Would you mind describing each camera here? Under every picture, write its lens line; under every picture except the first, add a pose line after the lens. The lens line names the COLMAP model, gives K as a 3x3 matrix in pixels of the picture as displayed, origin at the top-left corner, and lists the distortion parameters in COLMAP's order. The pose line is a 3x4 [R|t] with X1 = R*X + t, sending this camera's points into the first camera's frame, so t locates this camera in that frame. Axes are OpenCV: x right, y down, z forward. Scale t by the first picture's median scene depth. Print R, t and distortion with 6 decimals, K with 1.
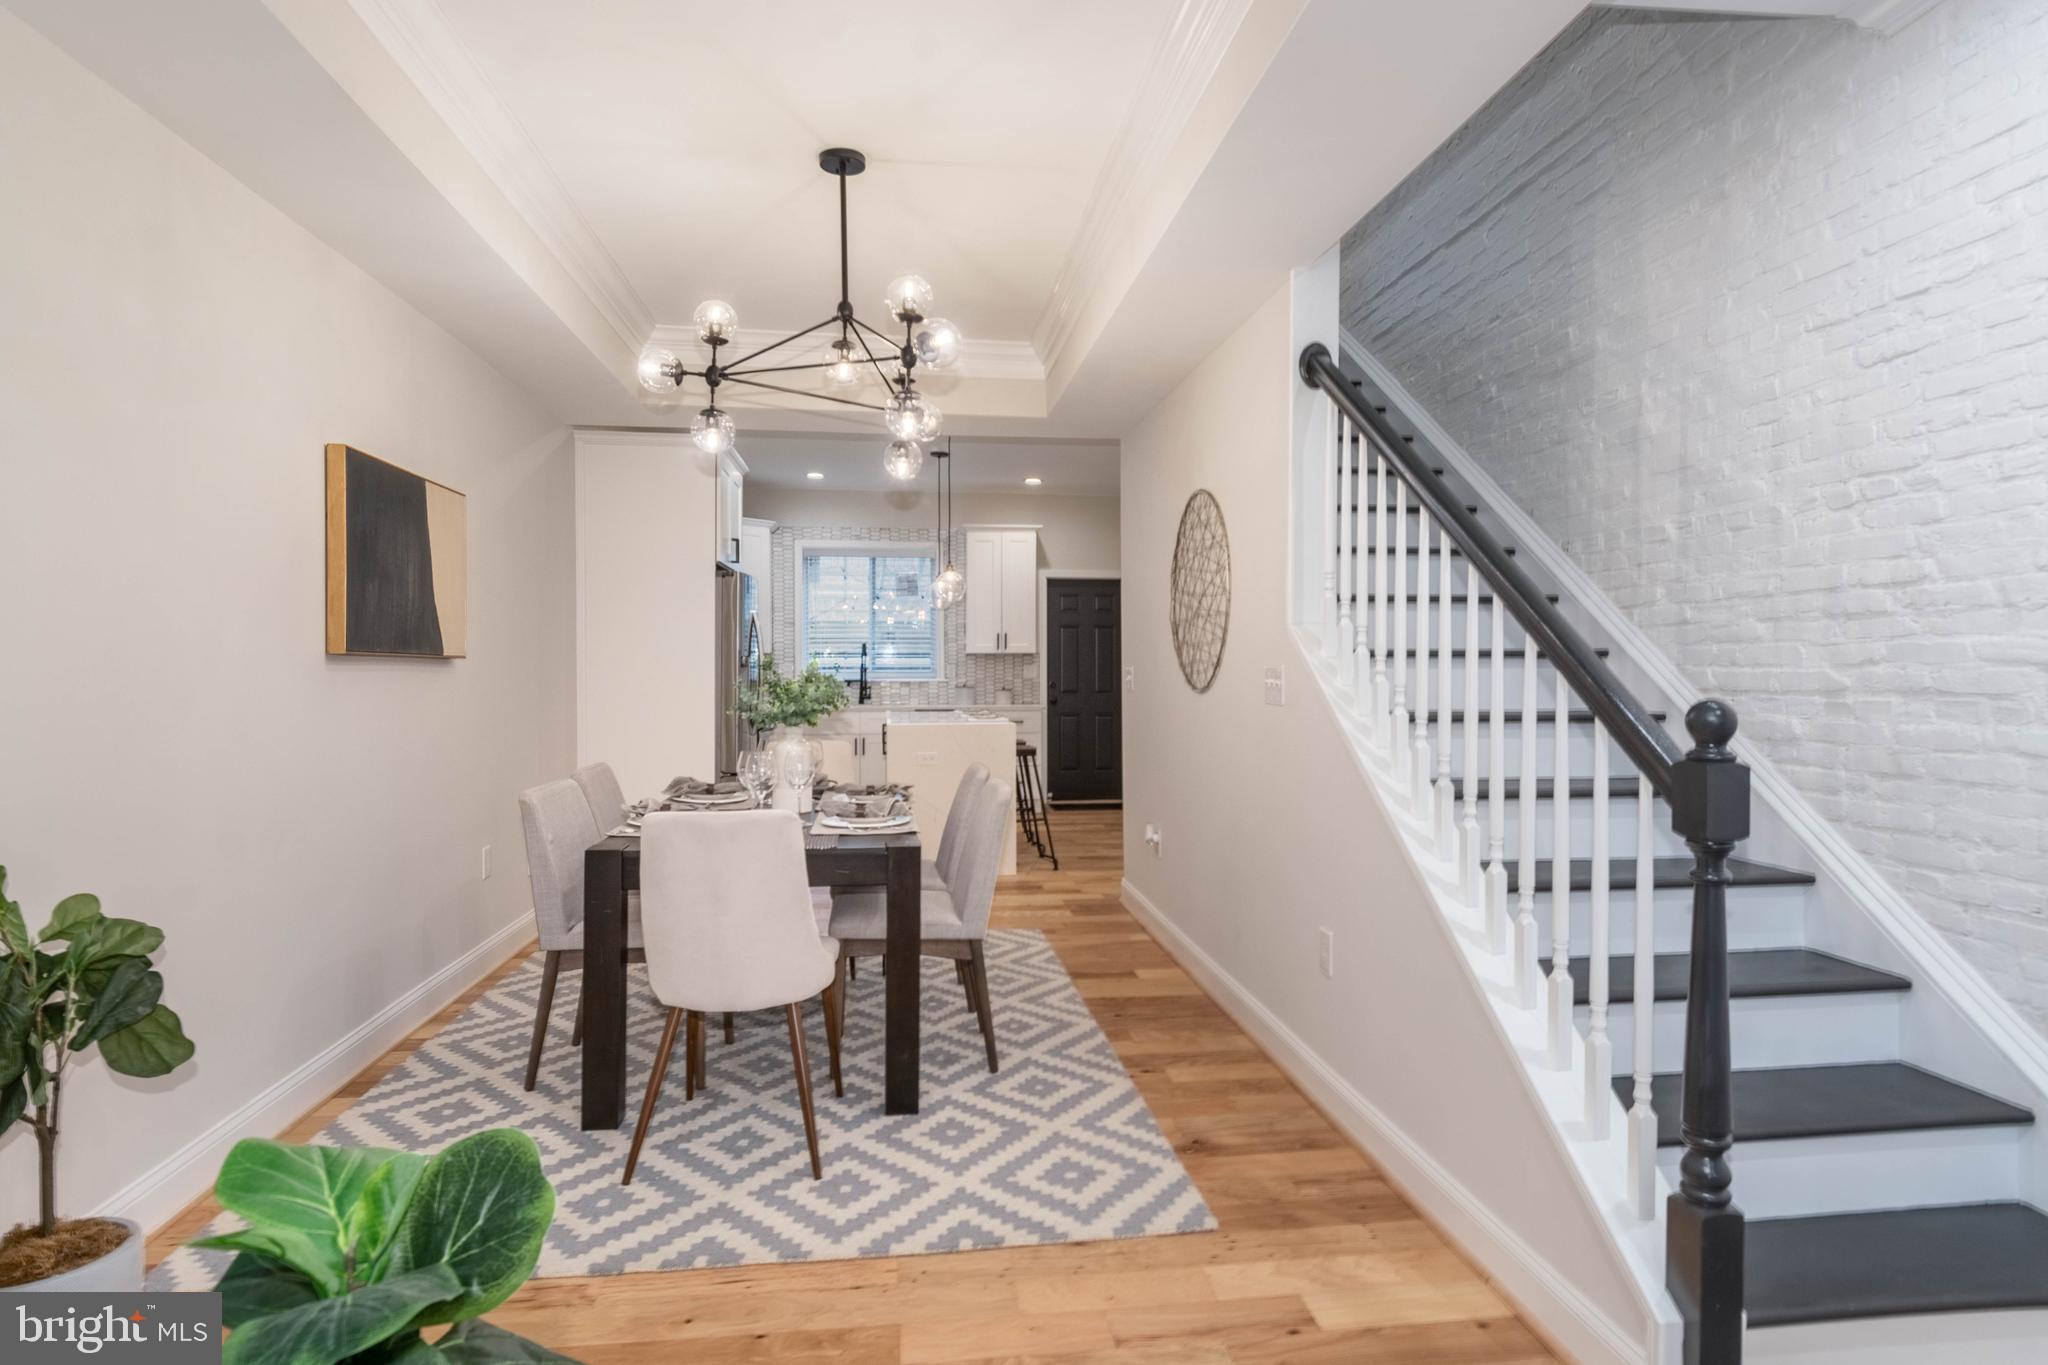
lens RADIAL K [[1116.3, 0, 1021.0], [0, 1116.3, 680.4], [0, 0, 1]] dist [0.000975, -0.001918]
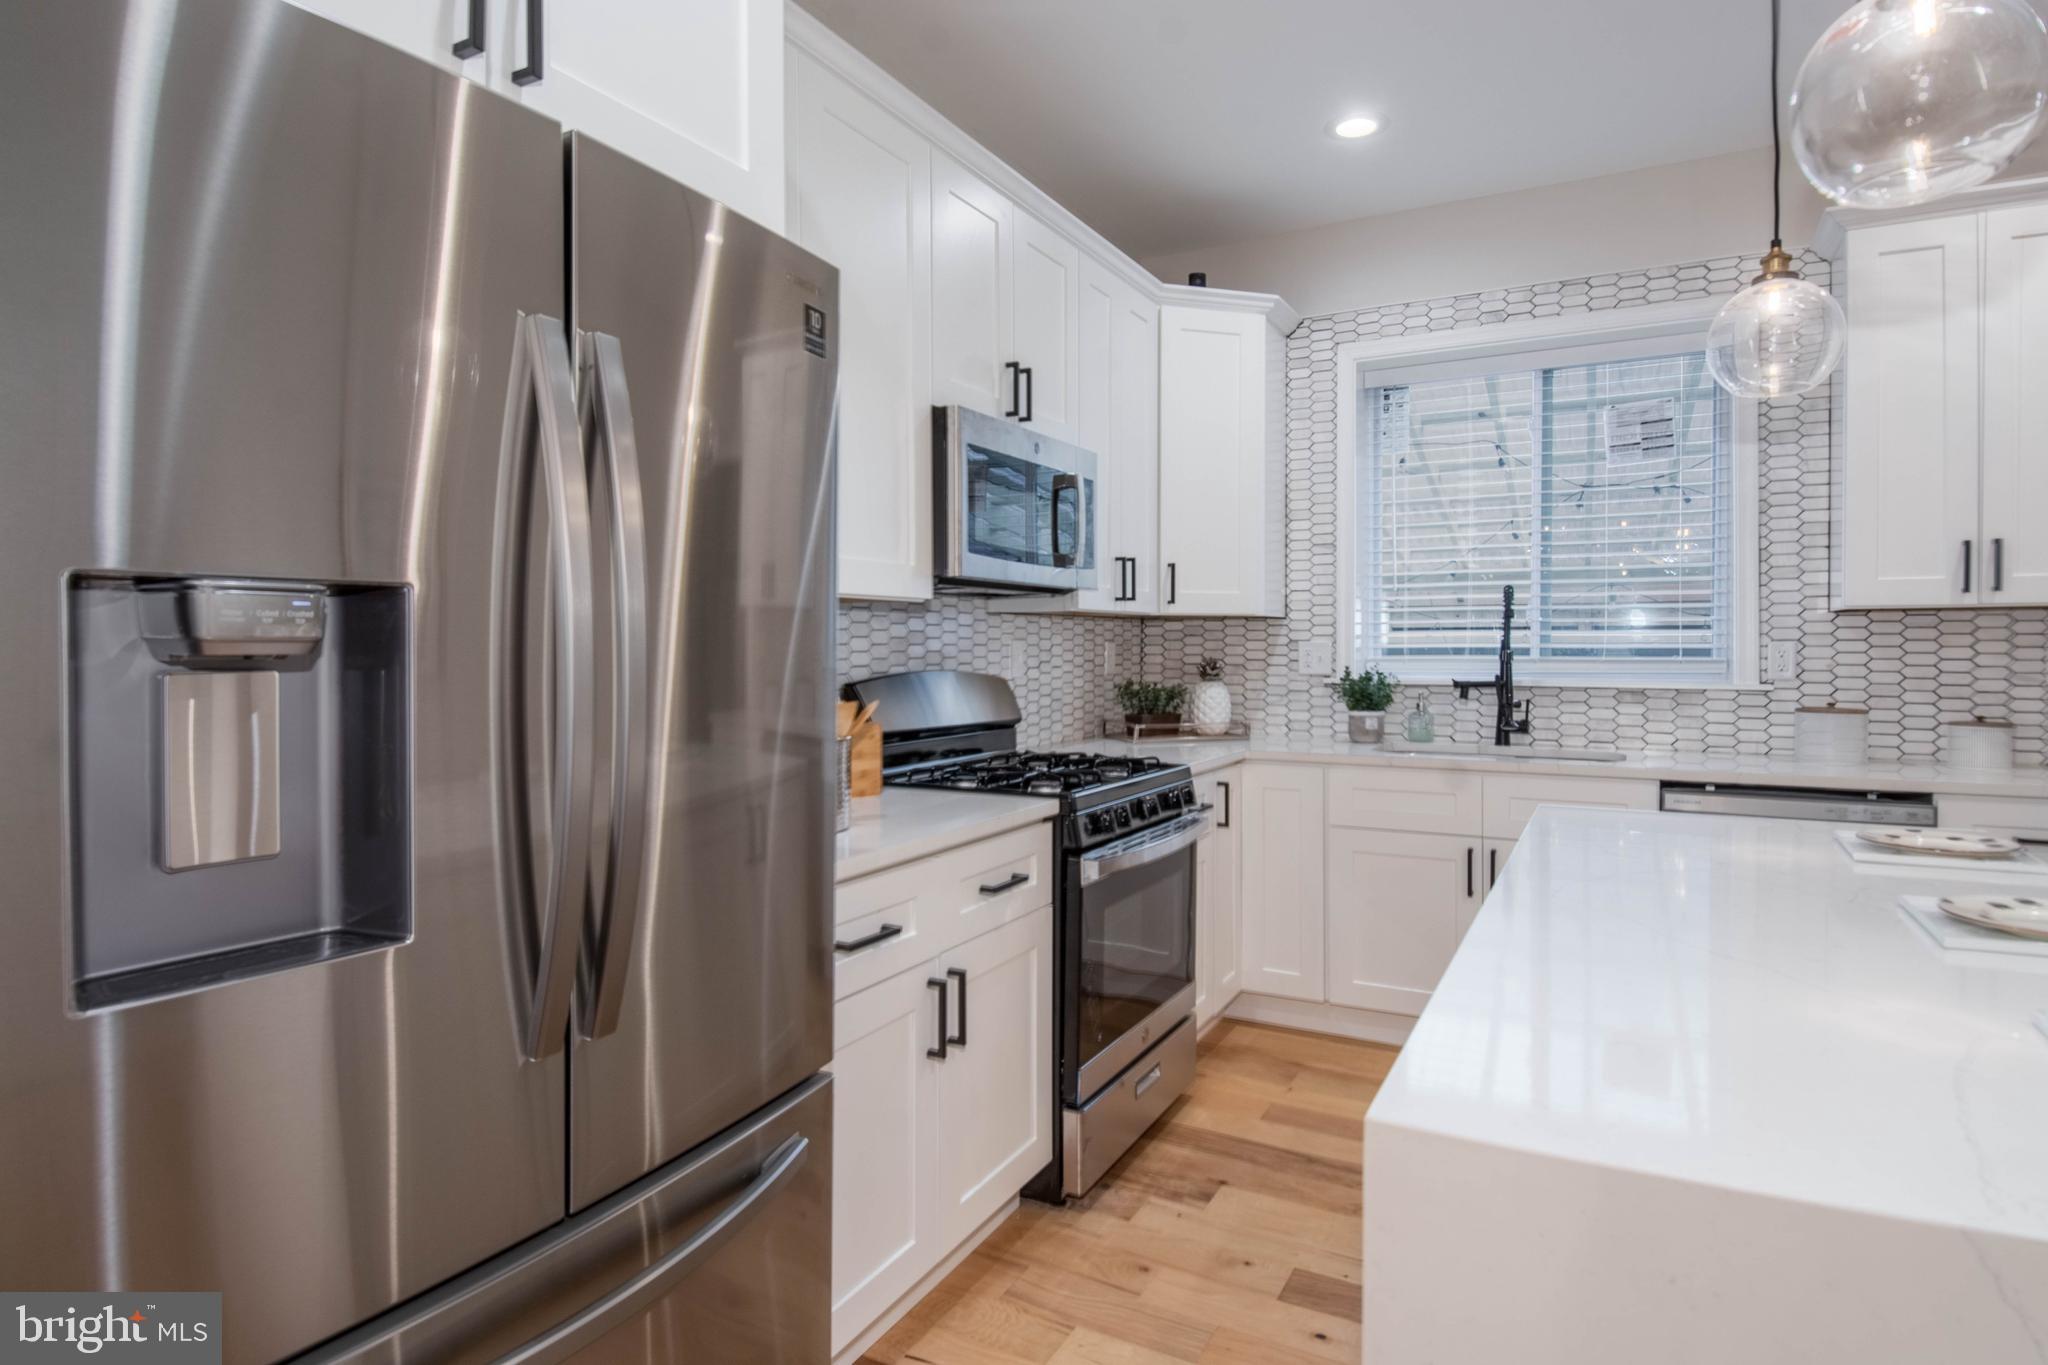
lens RADIAL K [[1116.3, 0, 1041.3], [0, 1116.3, 668.6], [0, 0, 1]] dist [0.000975, -0.001918]
pose [[0.796269, 0.012457, -0.604815, -0.049131], [-0.006265, 0.999904, 0.012347, -0.012513], [0.604911, -0.006043, 0.796270, 0.809989]]
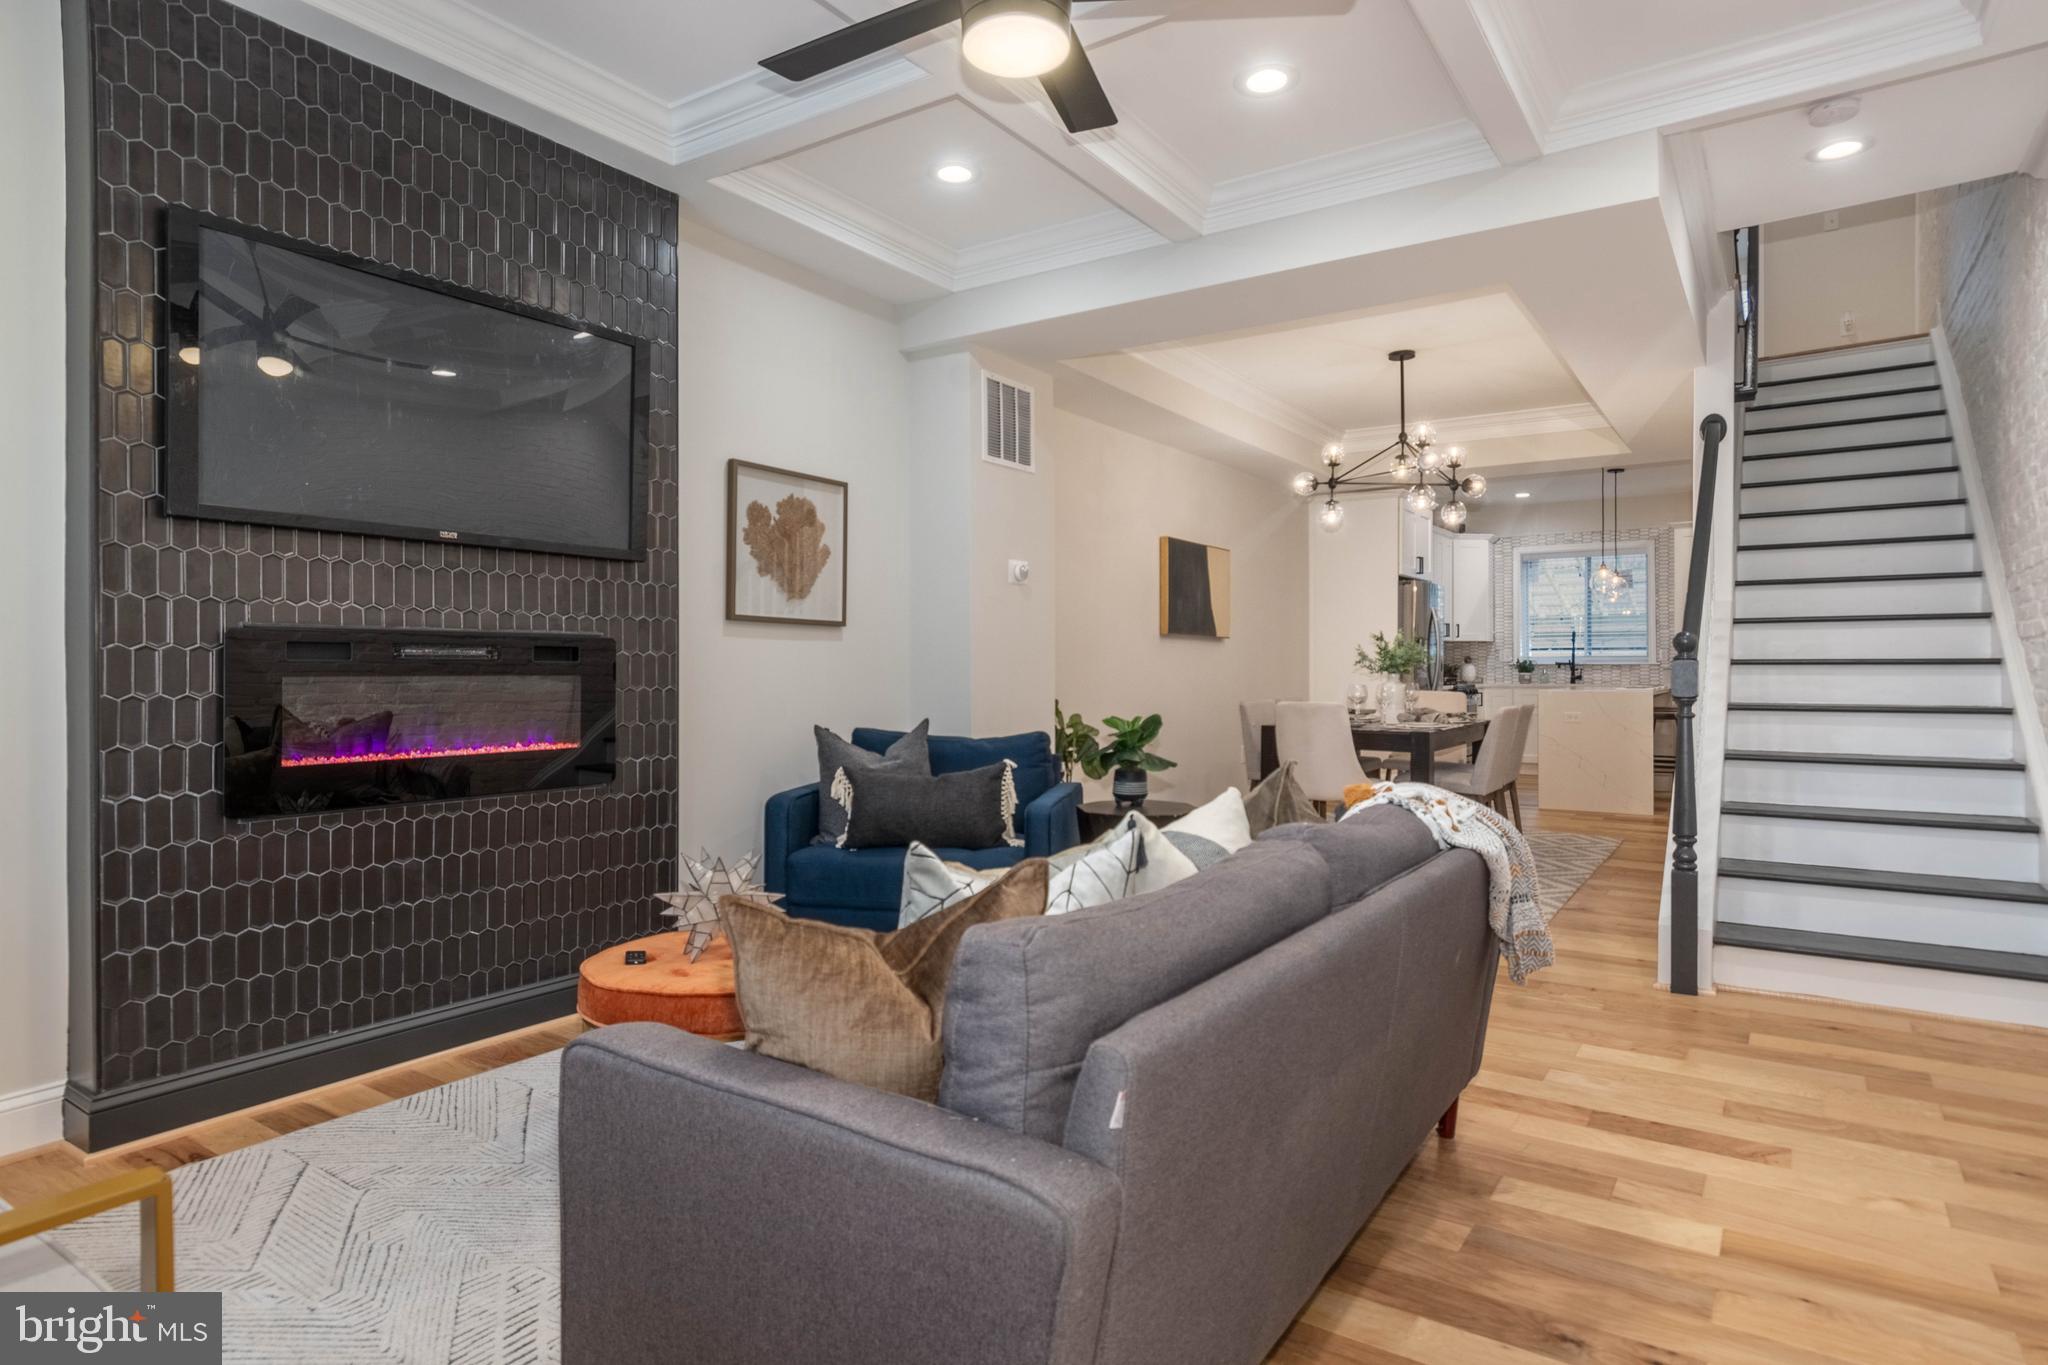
lens RADIAL K [[1116.3, 0, 1011.4], [0, 1116.3, 676.0], [0, 0, 1]] dist [0.000975, -0.001918]
pose [[0.746875, 0.005198, -0.664944, 0.265375], [-0.009665, 0.999949, -0.003039, 0.029950], [0.664894, 0.008696, 0.746887, -0.354669]]
